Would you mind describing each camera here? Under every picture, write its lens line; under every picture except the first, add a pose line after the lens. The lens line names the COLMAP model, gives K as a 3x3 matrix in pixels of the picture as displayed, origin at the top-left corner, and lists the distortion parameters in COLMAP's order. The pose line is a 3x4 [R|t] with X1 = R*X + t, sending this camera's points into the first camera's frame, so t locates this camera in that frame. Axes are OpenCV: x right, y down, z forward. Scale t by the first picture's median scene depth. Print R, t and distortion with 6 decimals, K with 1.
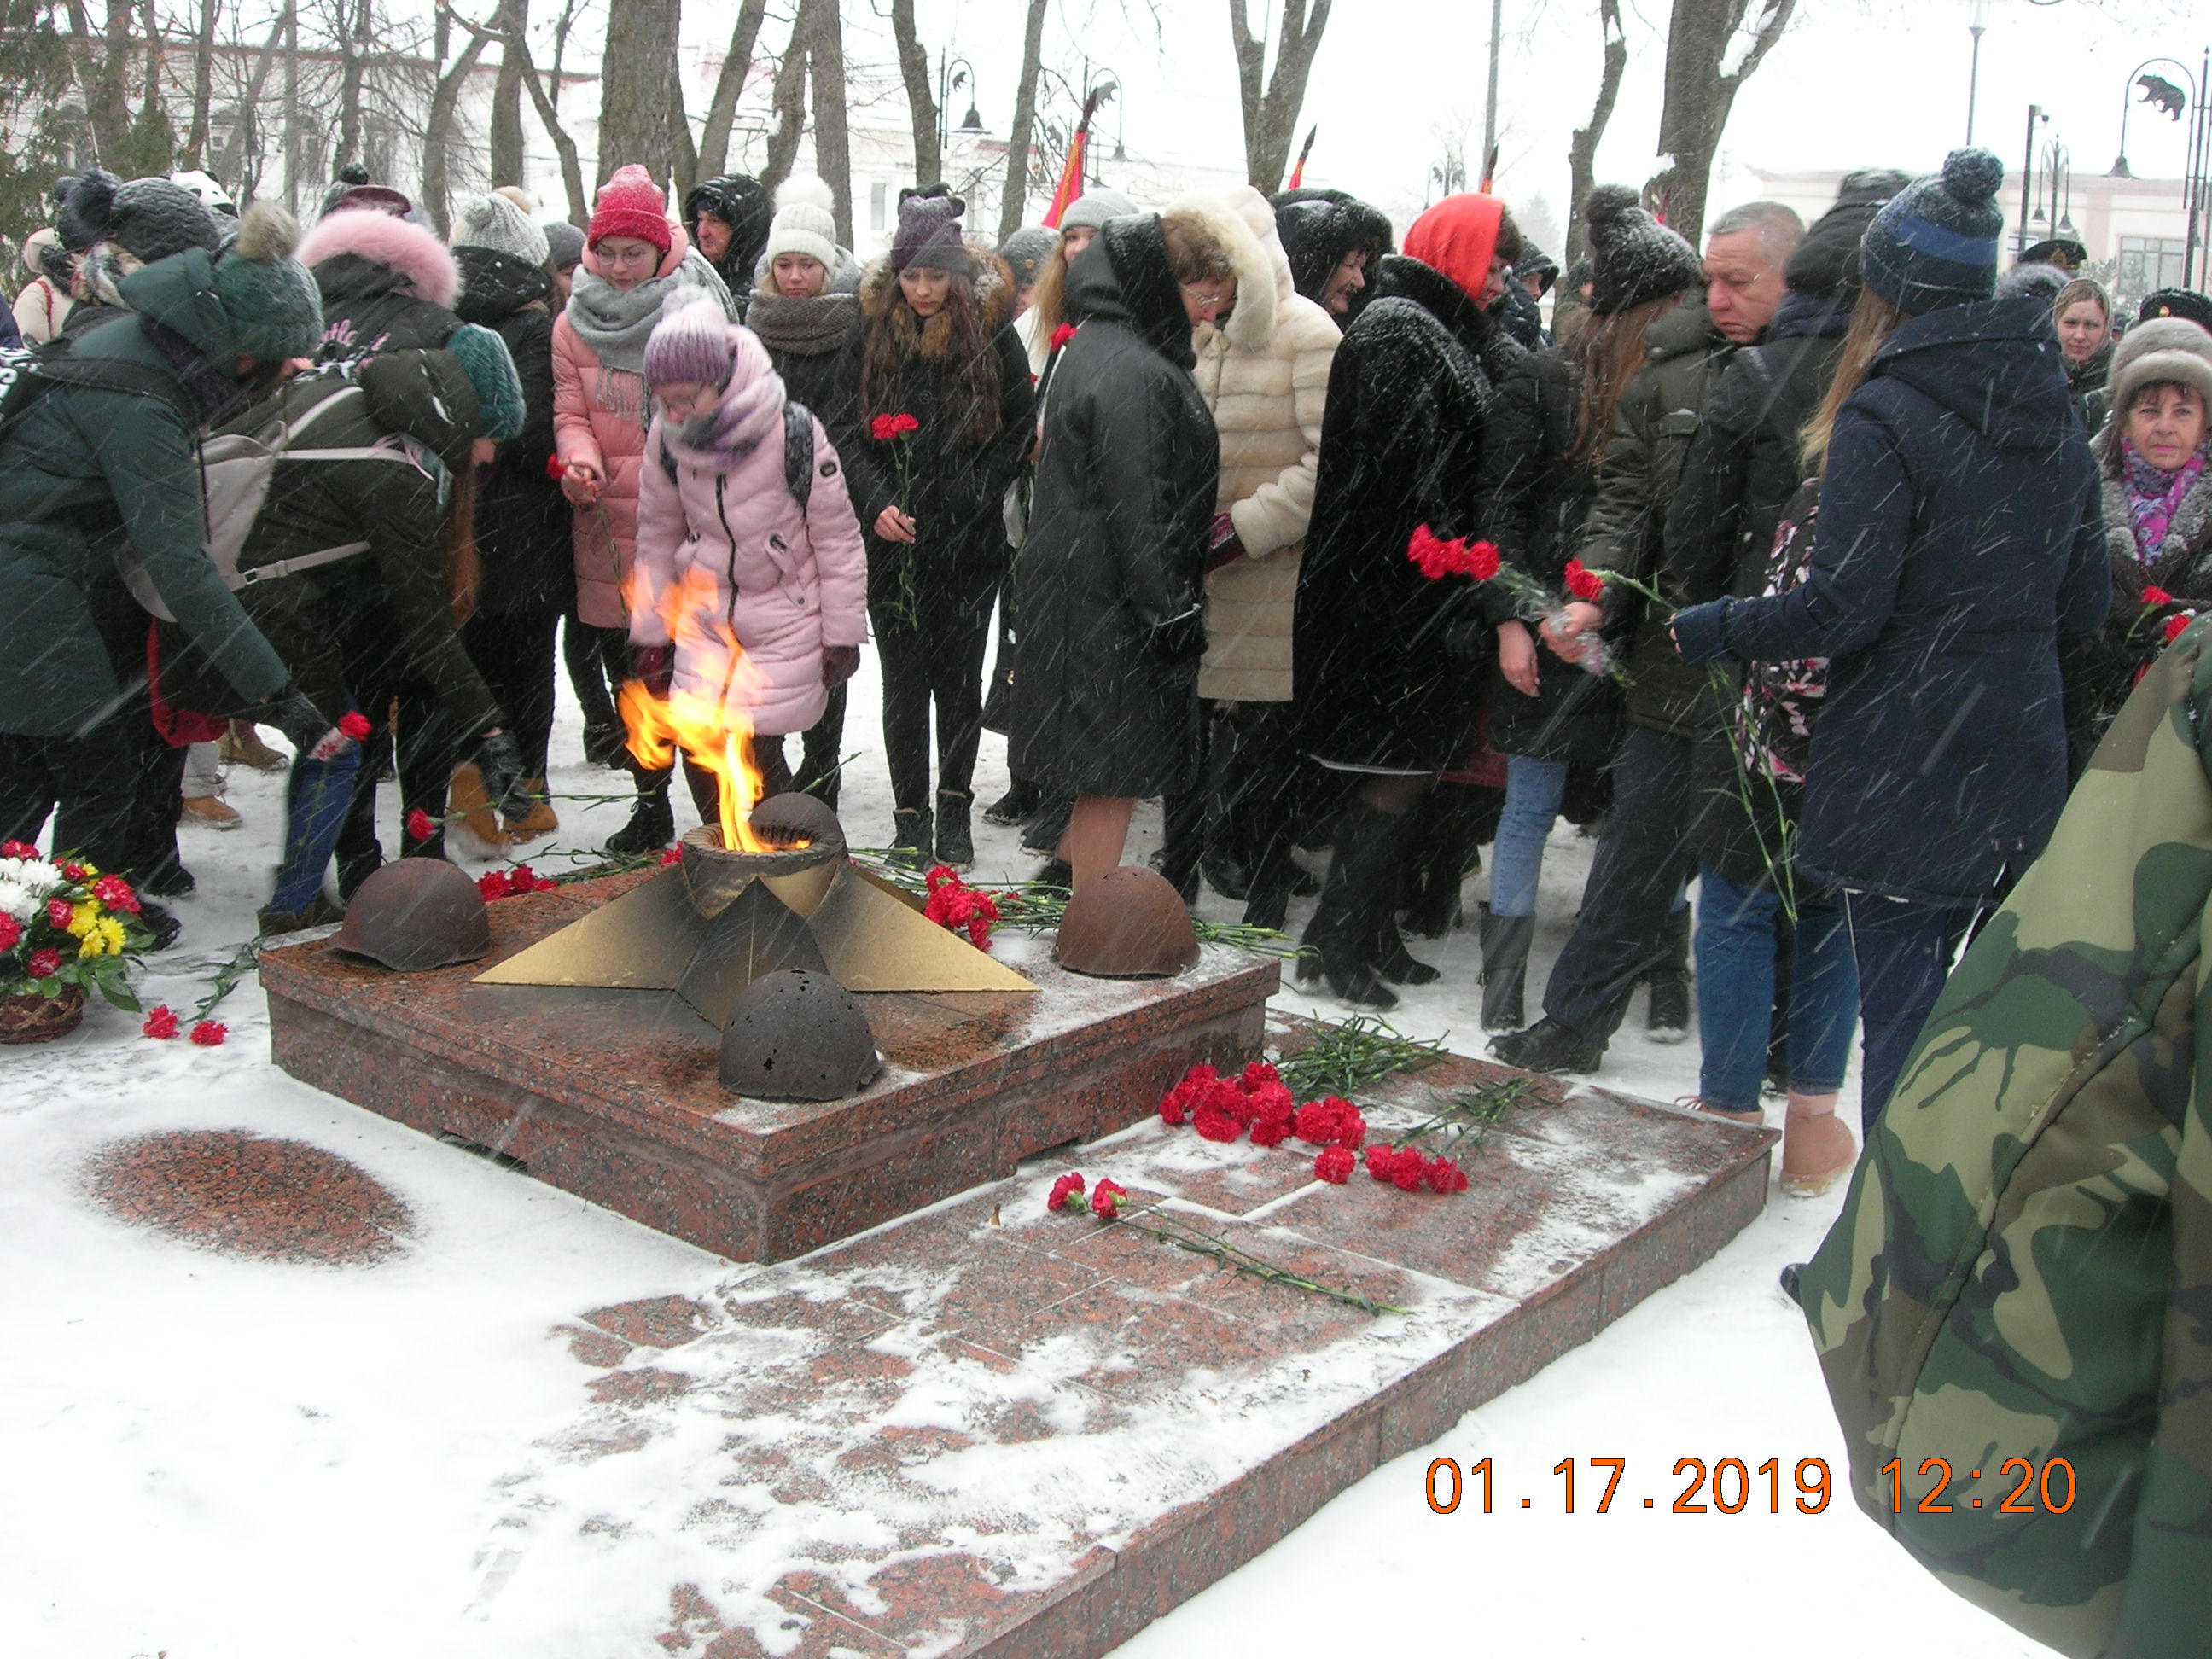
lens RADIAL K [[2426.4, 0, 1106.0], [0, 2426.4, 829.5], [0, 0, 1]] dist [-0.201947, 0.072717]
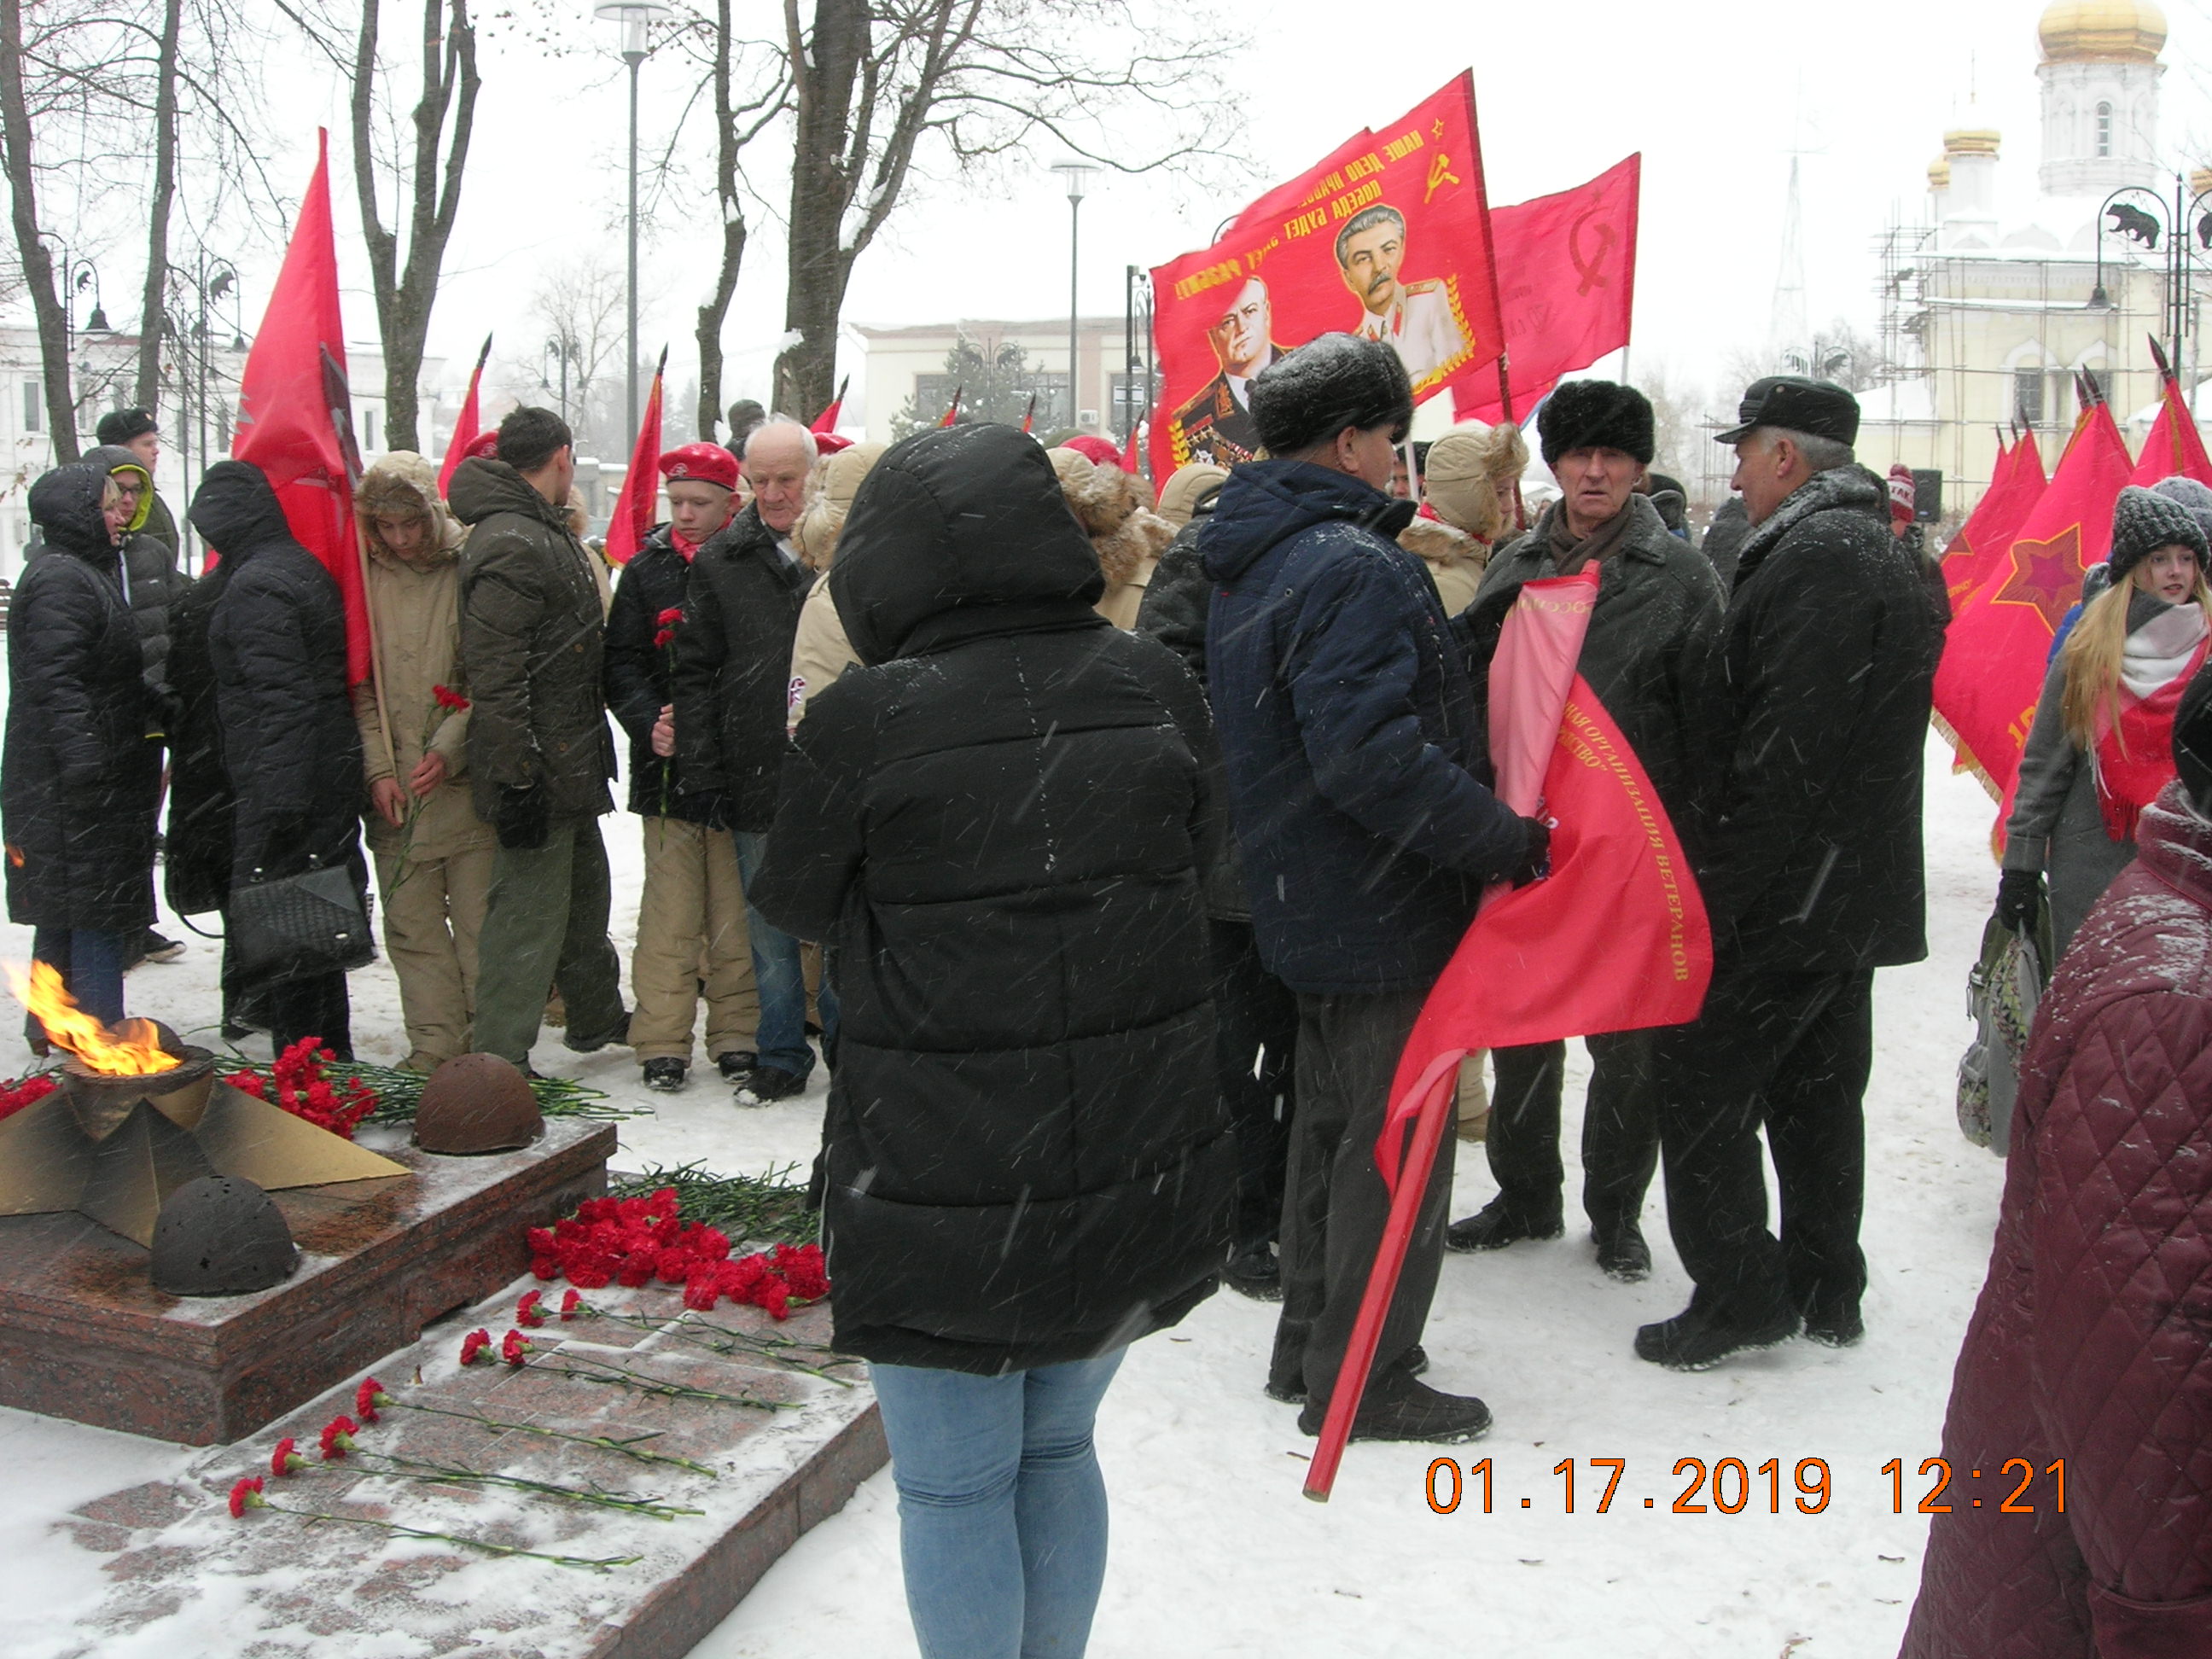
lens RADIAL K [[2426.4, 0, 1106.0], [0, 2426.4, 829.5], [0, 0, 1]] dist [-0.201947, 0.072717]
pose [[0.935391, -0.081539, 0.344086, -0.108191], [0.104185, 0.993408, -0.047816, -0.004917], [-0.337919, 0.080576, 0.937720, -0.154173]]
